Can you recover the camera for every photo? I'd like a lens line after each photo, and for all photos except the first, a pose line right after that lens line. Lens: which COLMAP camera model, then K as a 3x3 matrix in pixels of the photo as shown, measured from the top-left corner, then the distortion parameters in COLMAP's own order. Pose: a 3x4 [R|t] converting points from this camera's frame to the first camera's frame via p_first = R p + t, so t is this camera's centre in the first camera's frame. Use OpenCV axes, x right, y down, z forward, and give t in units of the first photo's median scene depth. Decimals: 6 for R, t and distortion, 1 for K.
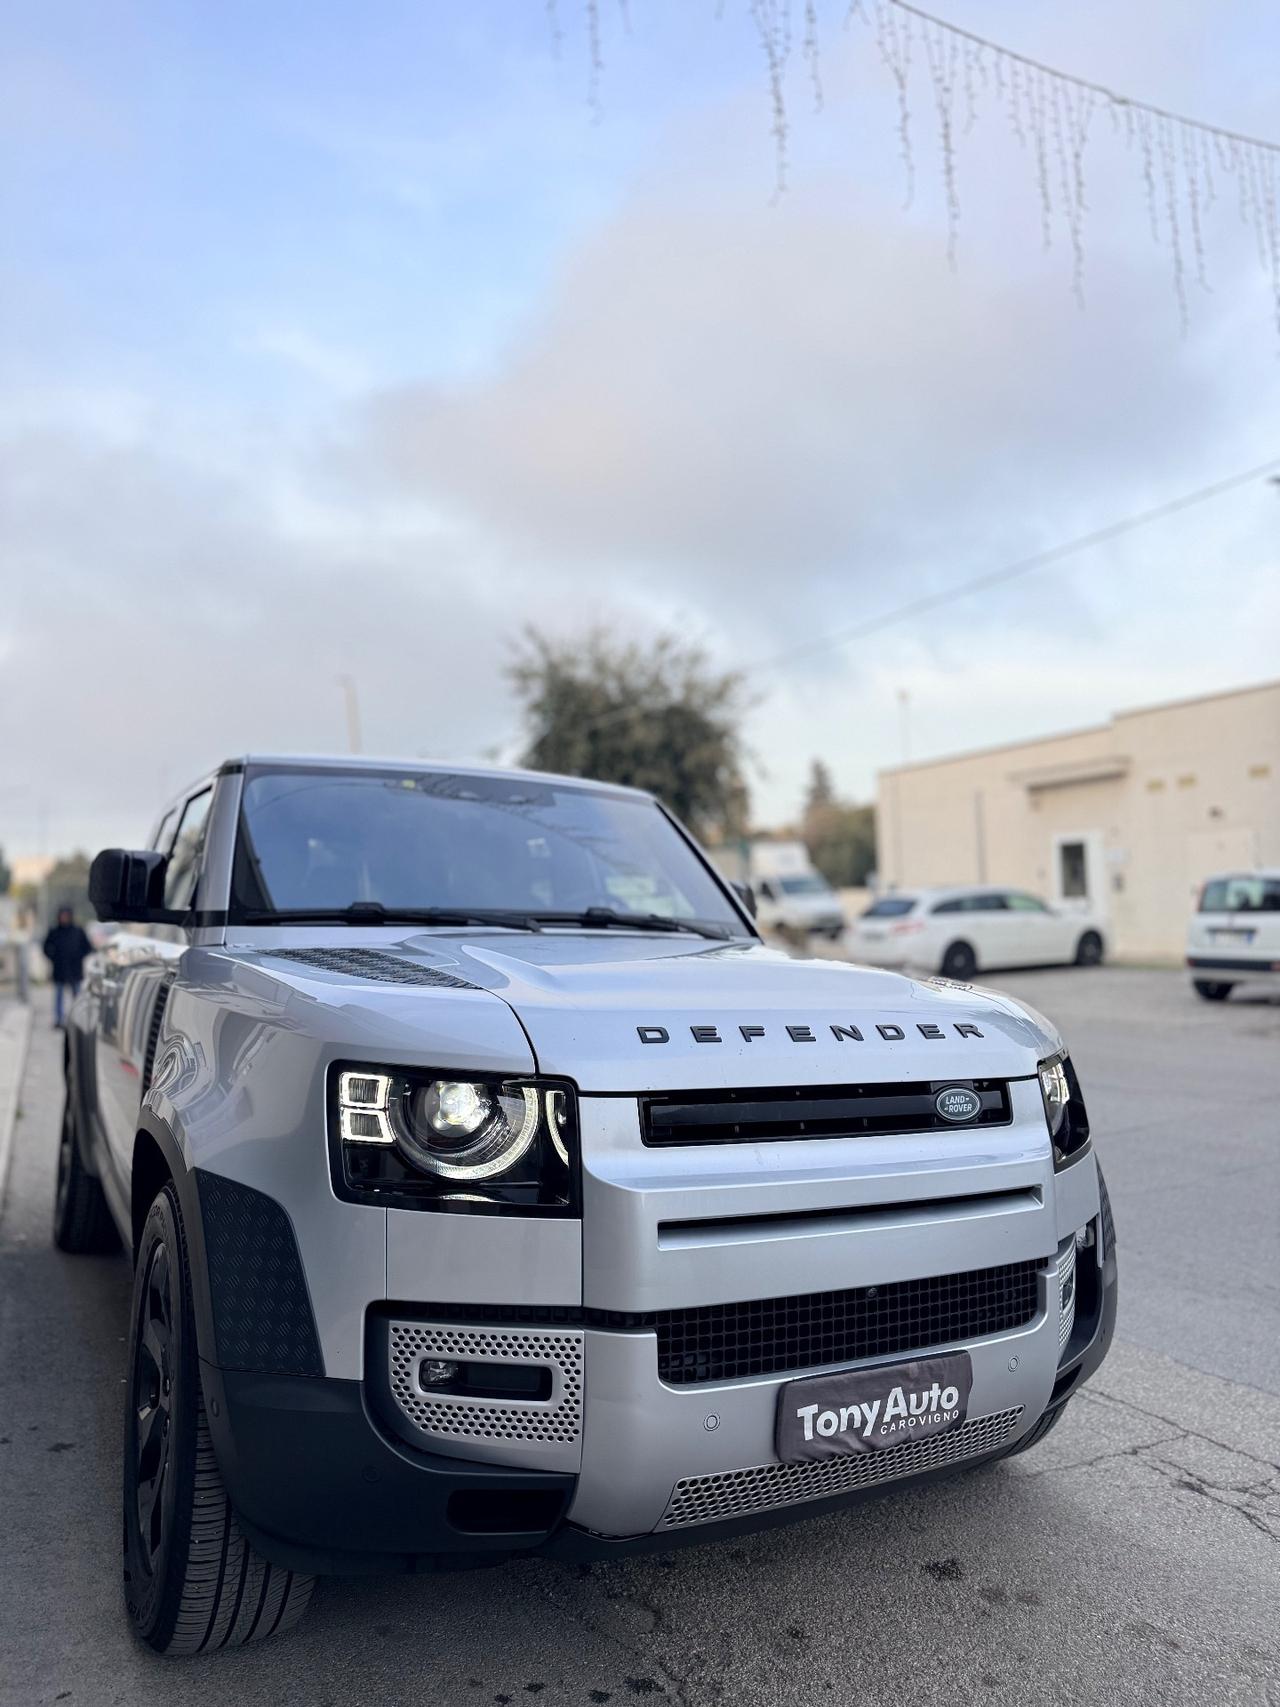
lens RADIAL K [[1187.9, 0, 627.0], [0, 1187.9, 852.8], [0, 0, 1]] dist [0.025053, -0.029144]
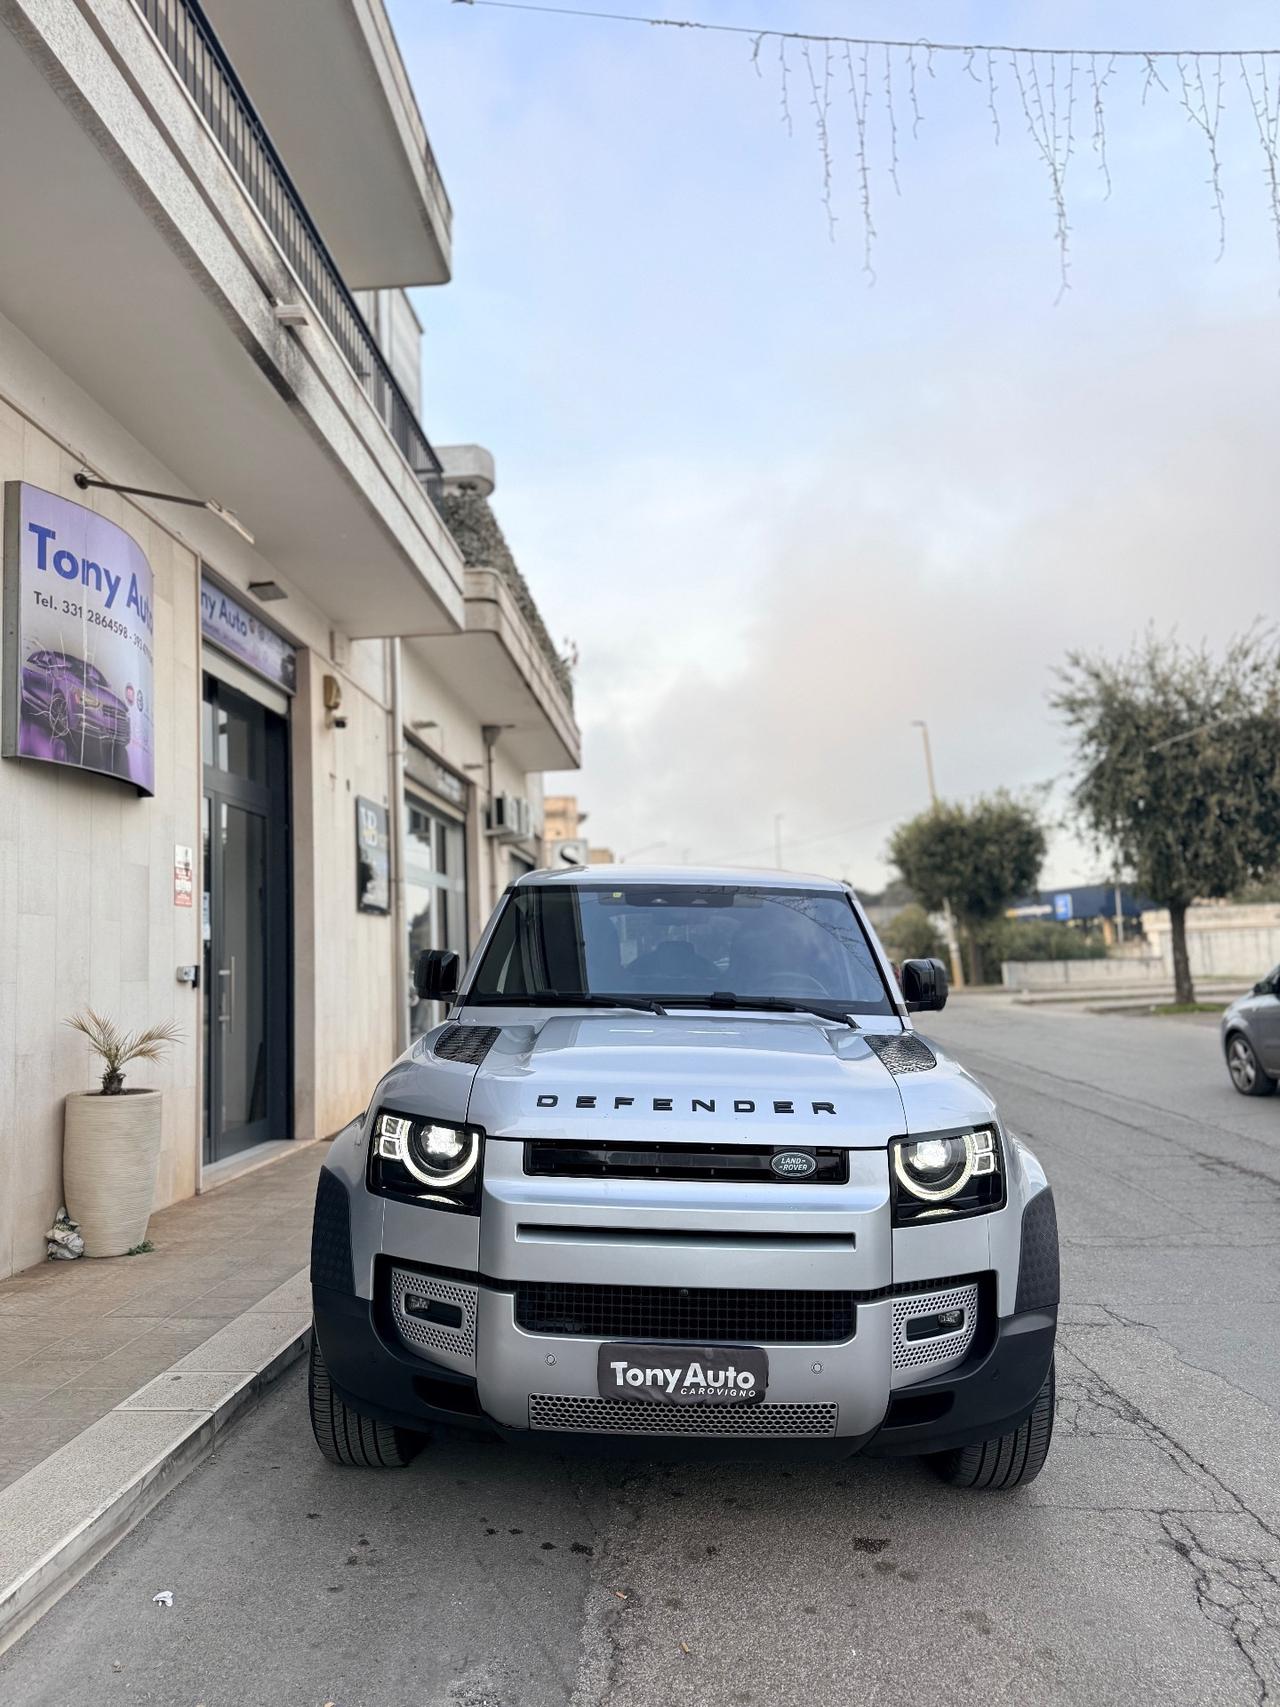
lens RADIAL K [[1187.9, 0, 627.0], [0, 1187.9, 852.8], [0, 0, 1]] dist [0.025053, -0.029144]
pose [[0.871470, -0.049317, -0.487963, 0.858401], [0.036517, 0.998694, -0.035719, -0.103811], [0.489087, 0.013309, 0.872133, -0.269162]]
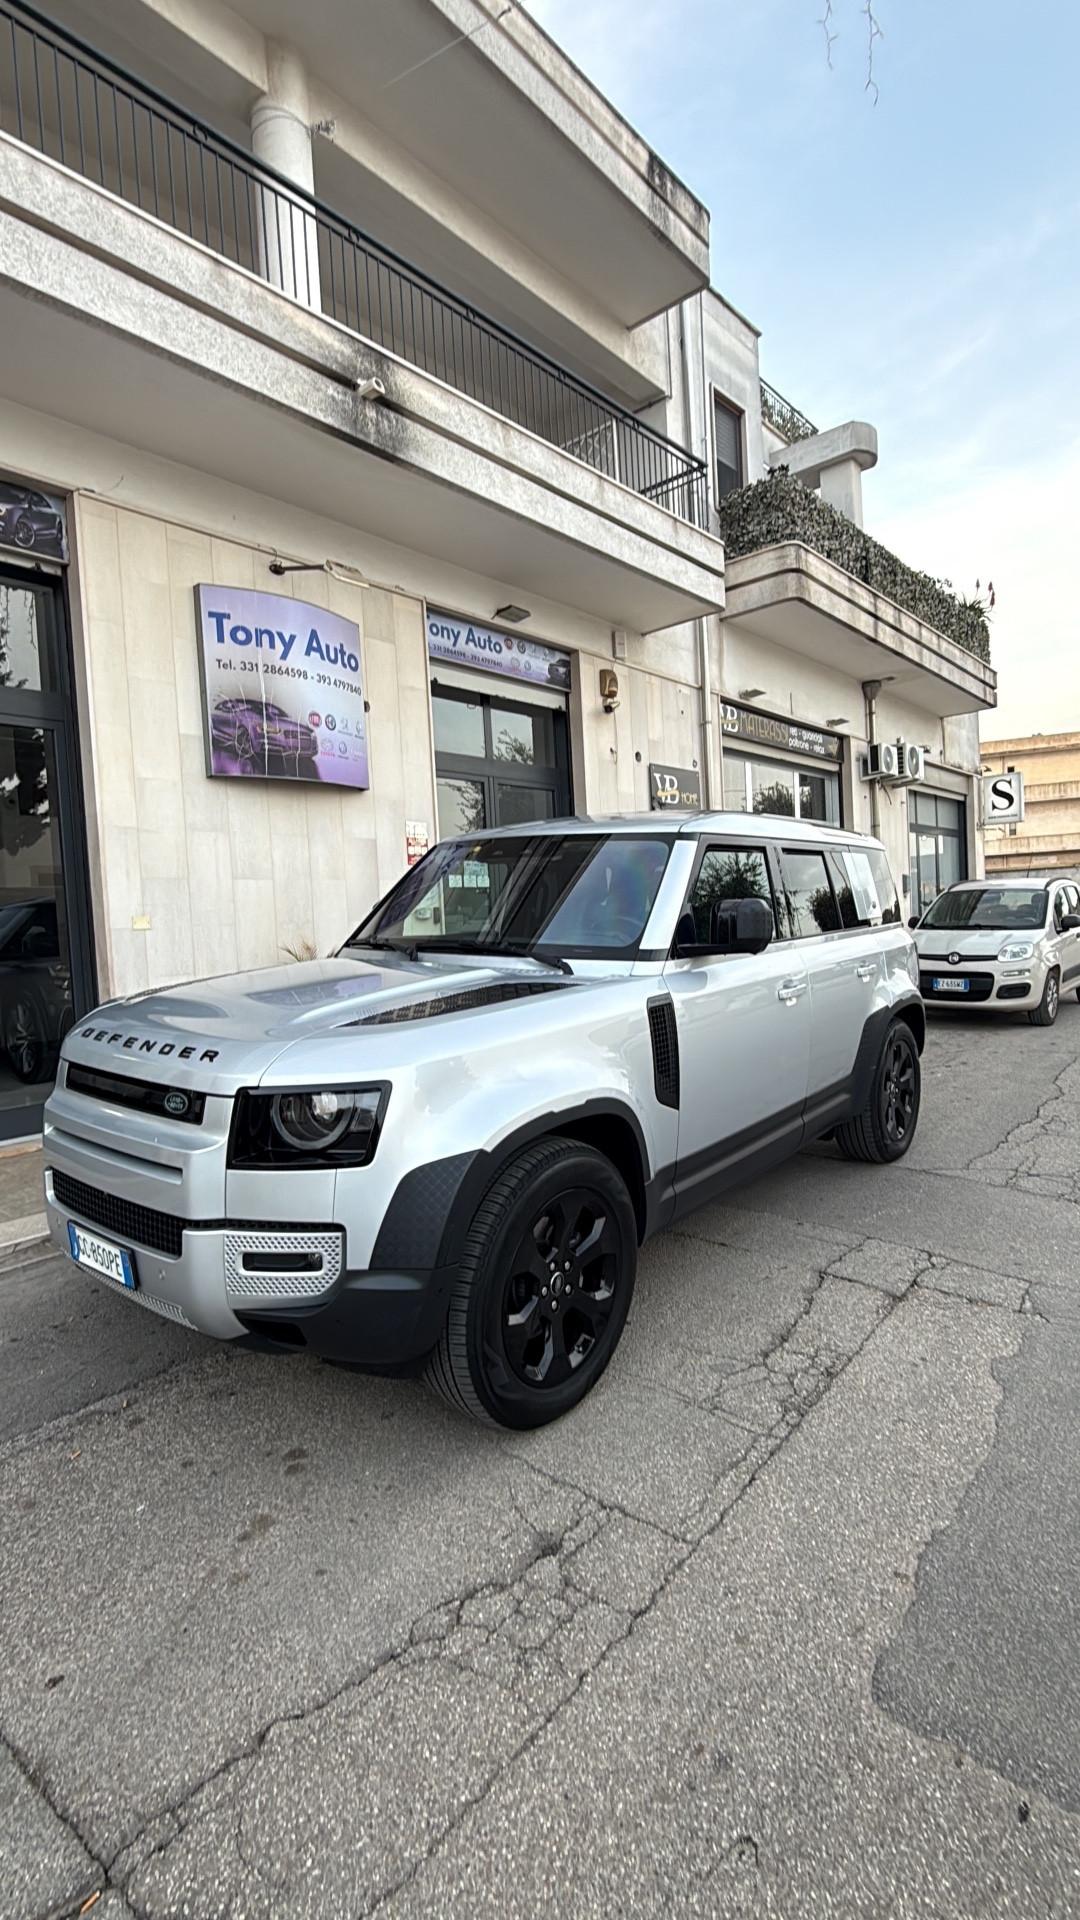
lens RADIAL K [[904.2, 0, 540.0], [0, 904.2, 960.0], [0, 0, 1]] dist [-0.009067, 0.013359]
pose [[0.407278, 0.048036, -0.912040, 1.629966], [0.089547, 0.991704, 0.092219, -0.029258], [0.908904, -0.119229, 0.399598, 1.087540]]
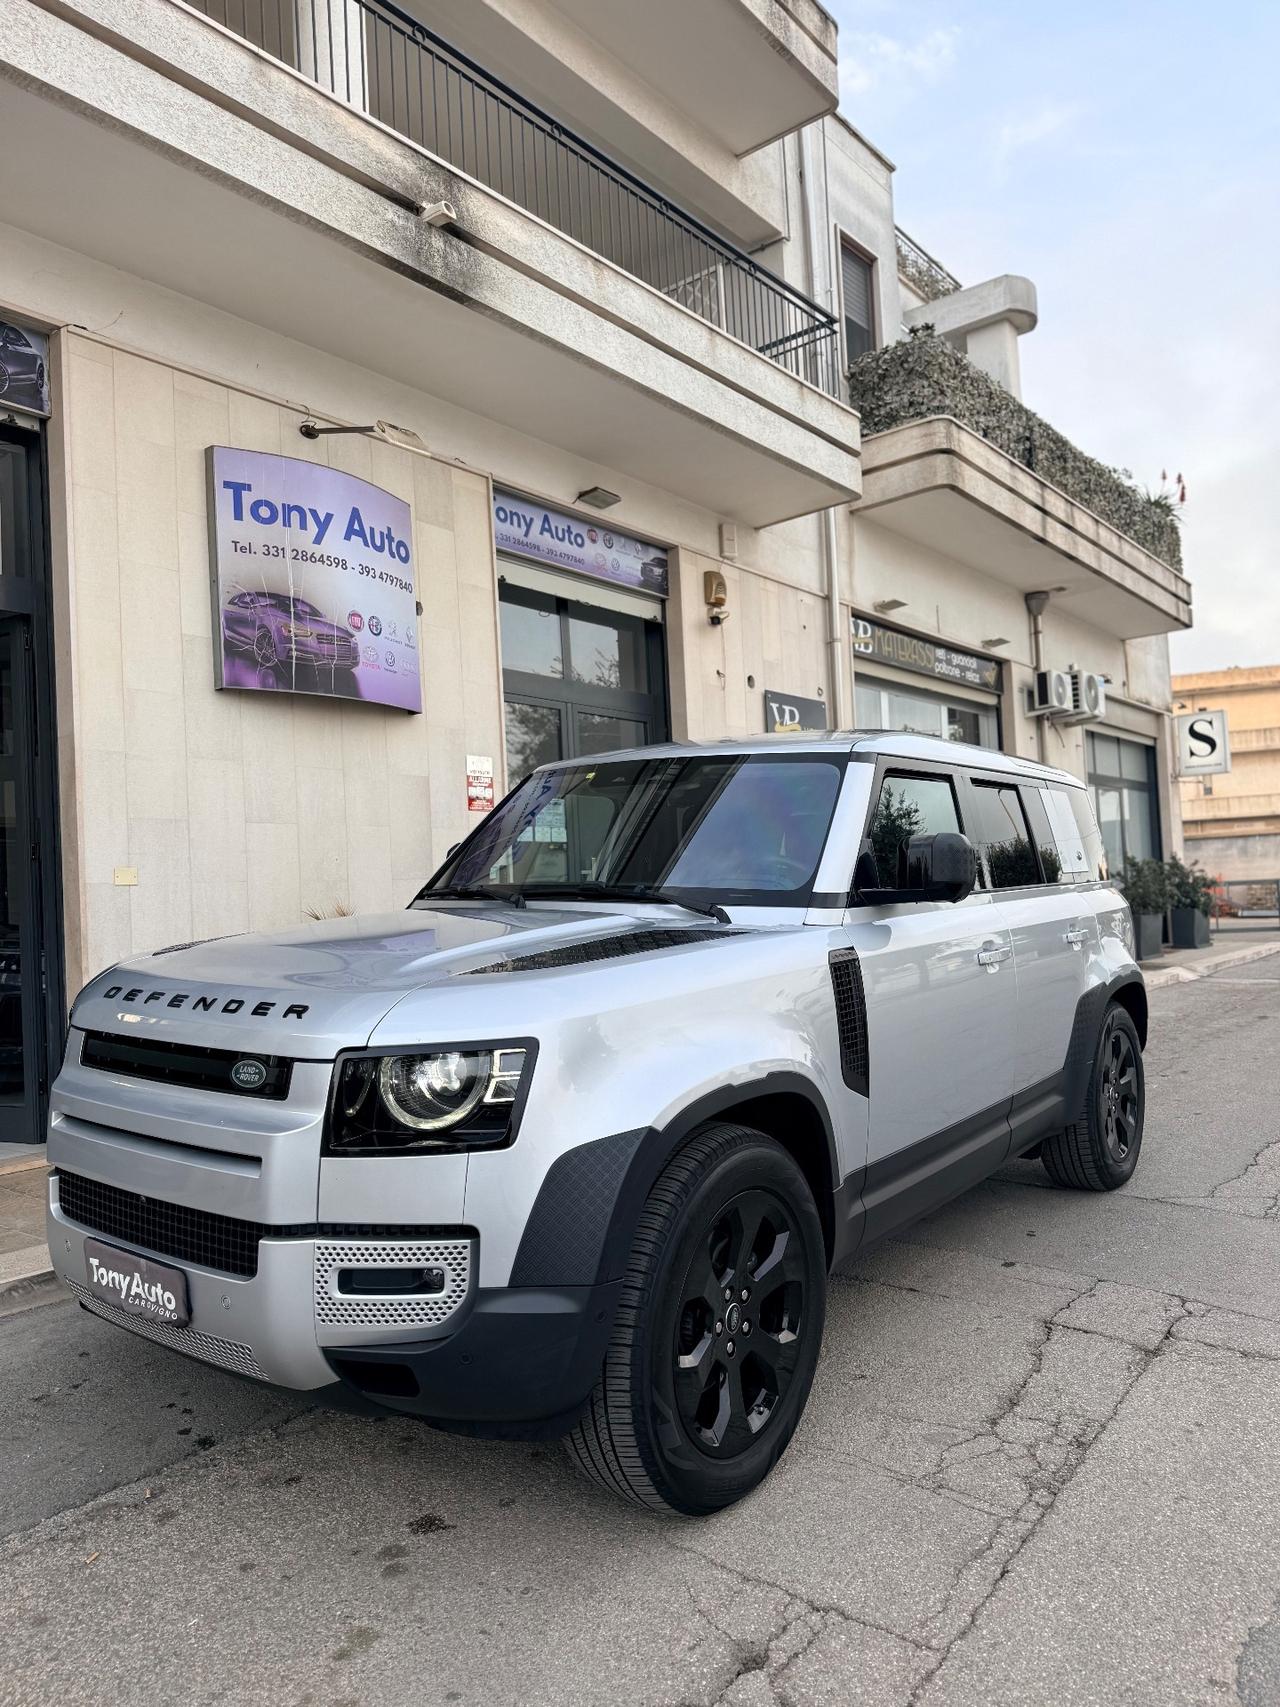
lens RADIAL K [[1188.7, 0, 636.6], [0, 1188.7, 860.7], [0, 0, 1]] dist [0.024109, -0.025342]
pose [[0.439296, -0.023283, -0.898041, 1.621832], [0.084093, 0.996340, 0.015305, 0.025349], [0.894398, -0.082242, 0.439646, 0.937430]]
